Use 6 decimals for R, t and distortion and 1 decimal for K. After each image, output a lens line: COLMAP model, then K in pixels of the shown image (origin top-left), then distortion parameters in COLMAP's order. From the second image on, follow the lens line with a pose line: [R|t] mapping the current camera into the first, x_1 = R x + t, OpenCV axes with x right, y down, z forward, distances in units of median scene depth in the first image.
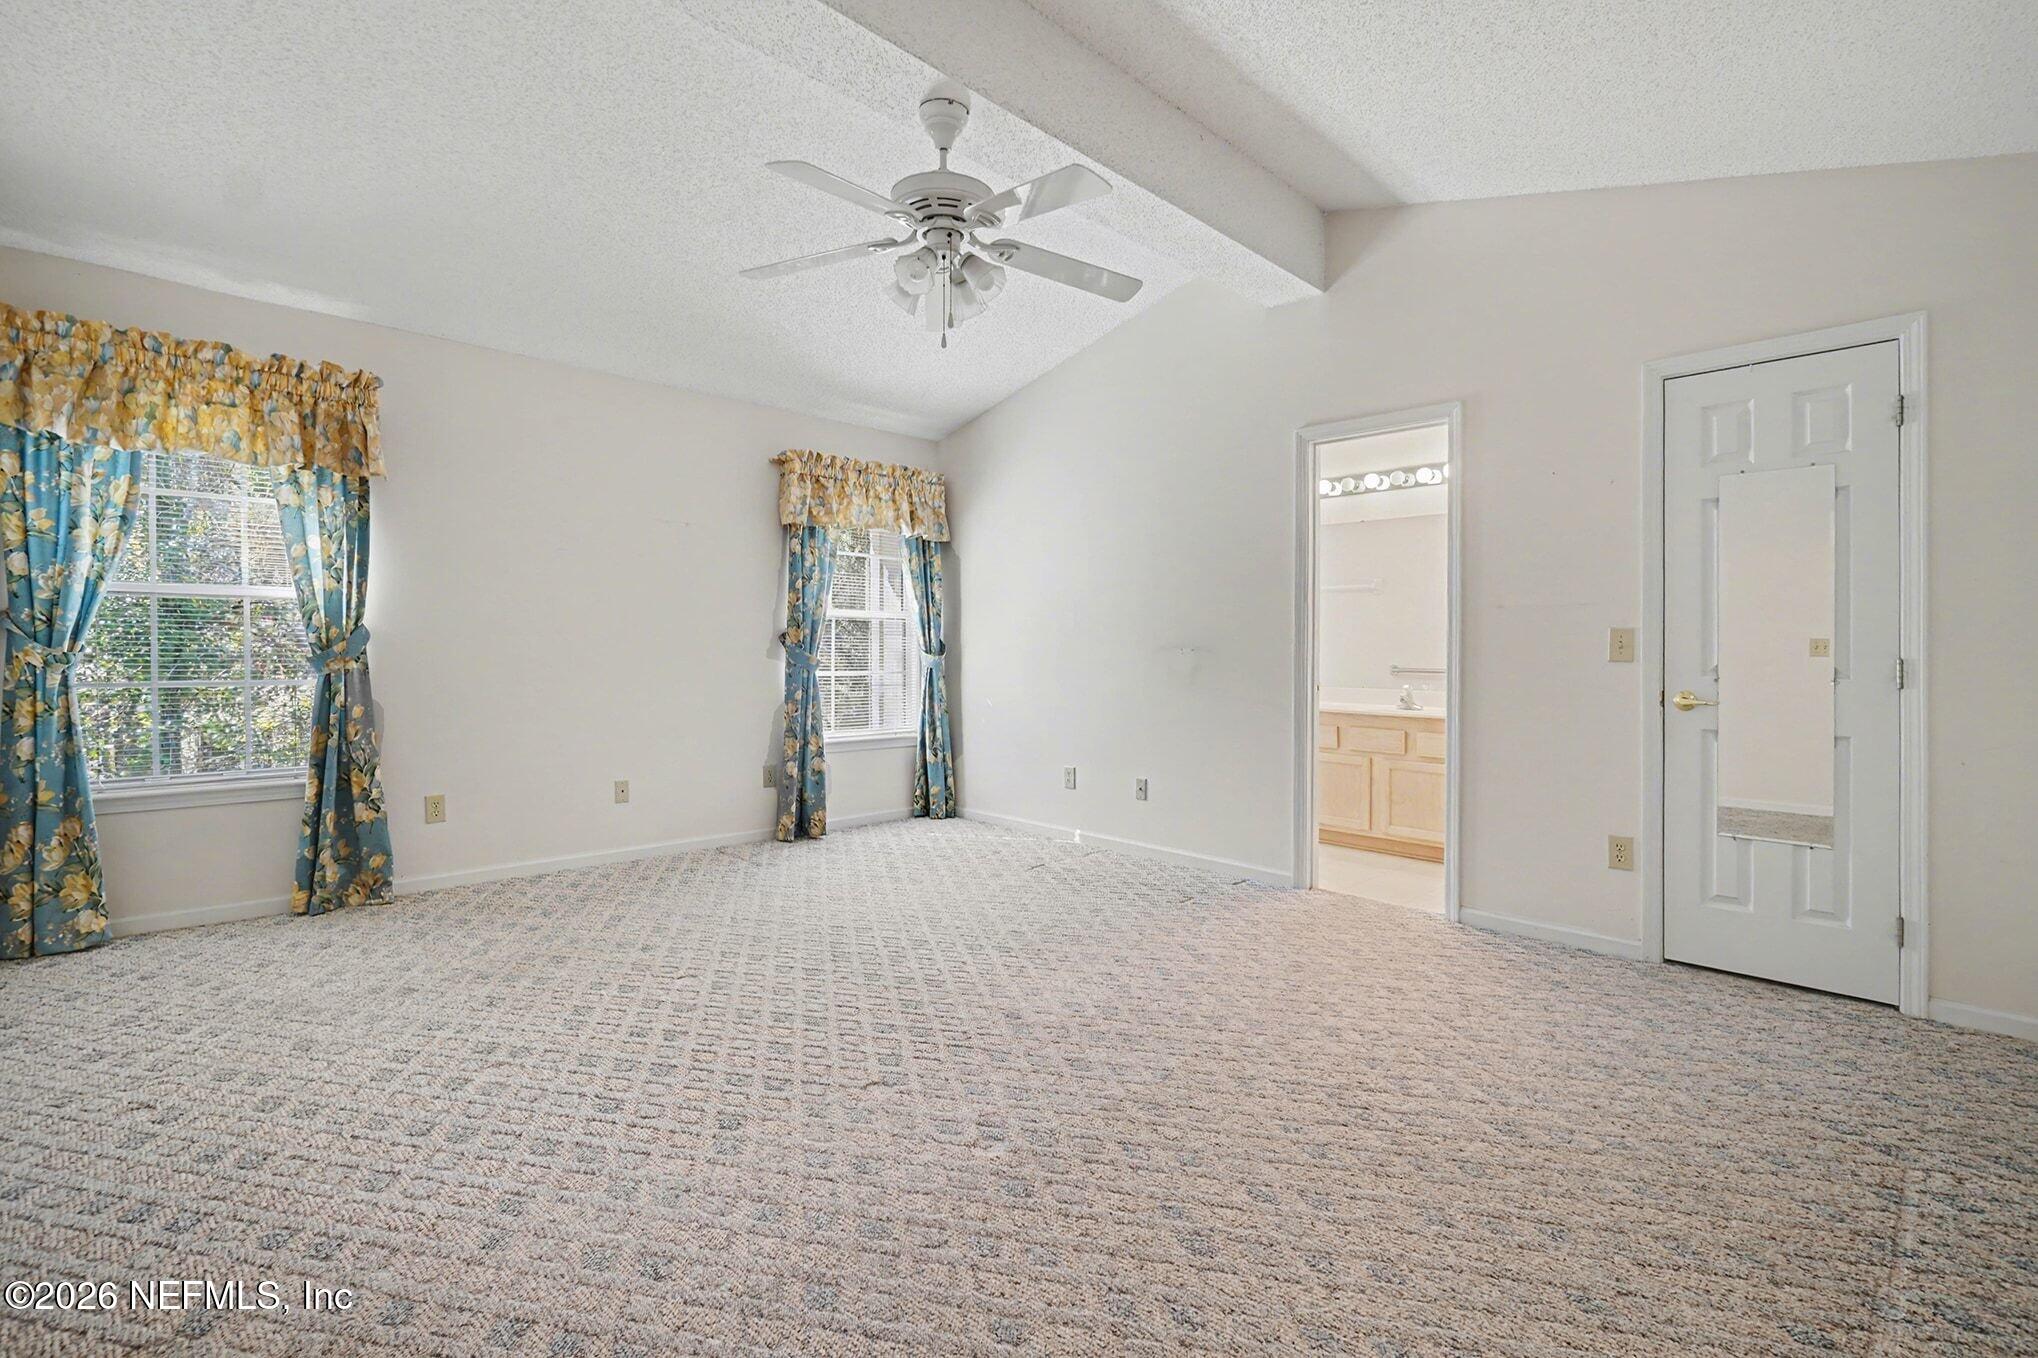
lens RADIAL K [[905.9, 0, 1019.0], [0, 905.9, 660.6], [0, 0, 1]] dist [0.001036, 0.000042]
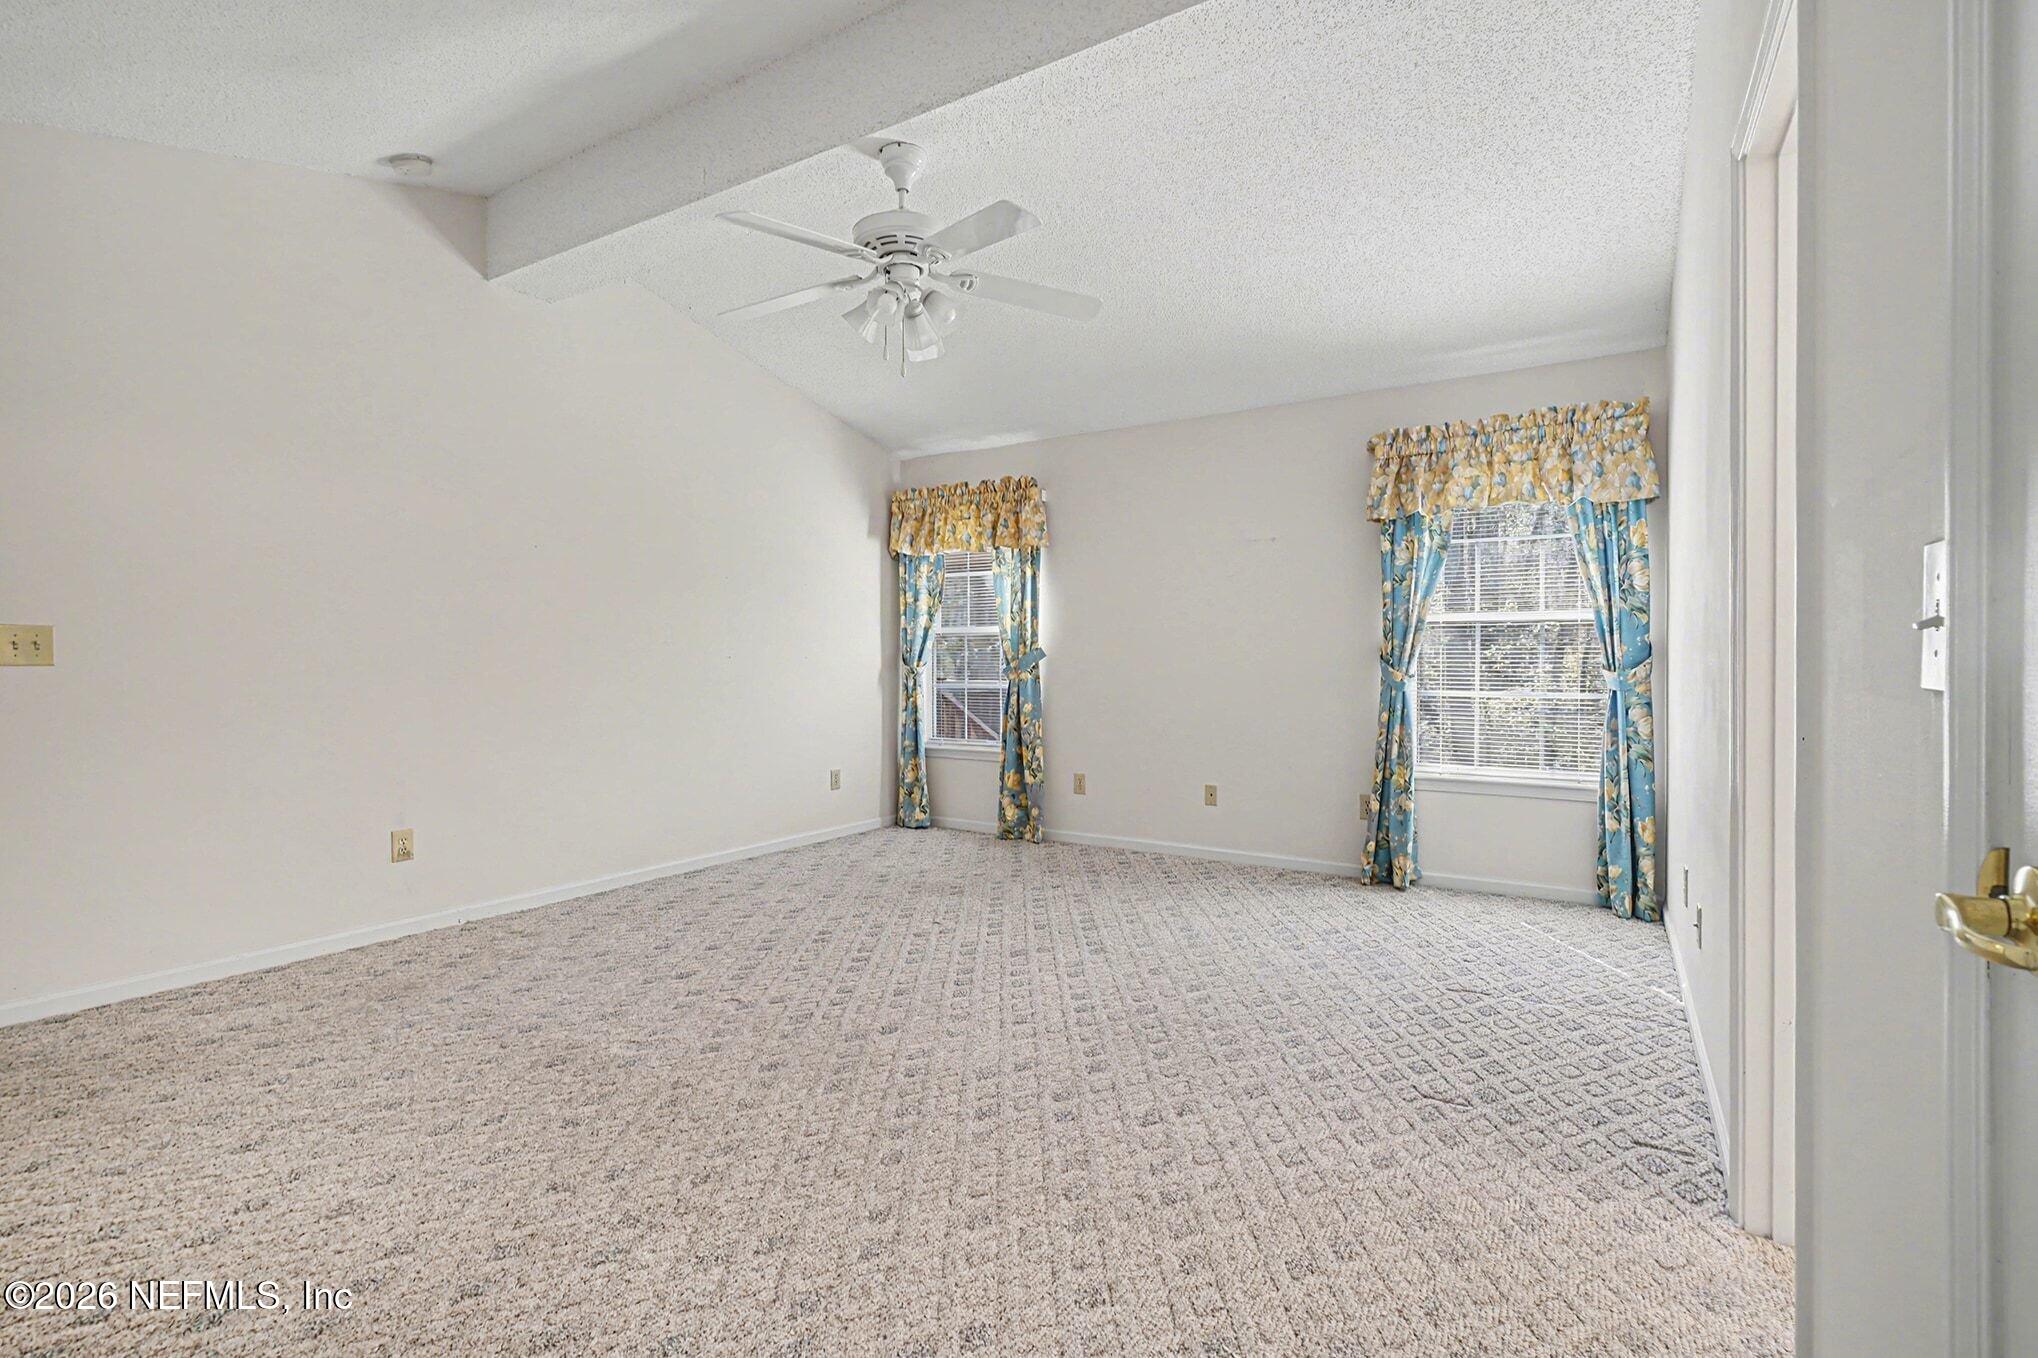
lens RADIAL K [[905.9, 0, 1019.0], [0, 905.9, 660.6], [0, 0, 1]] dist [0.001036, 0.000042]
pose [[0.251546, -0.013922, -0.967745, 0.586091], [-0.014370, 0.999733, -0.018117, 0.006180], [0.967739, 0.018463, 0.251279, 0.528459]]
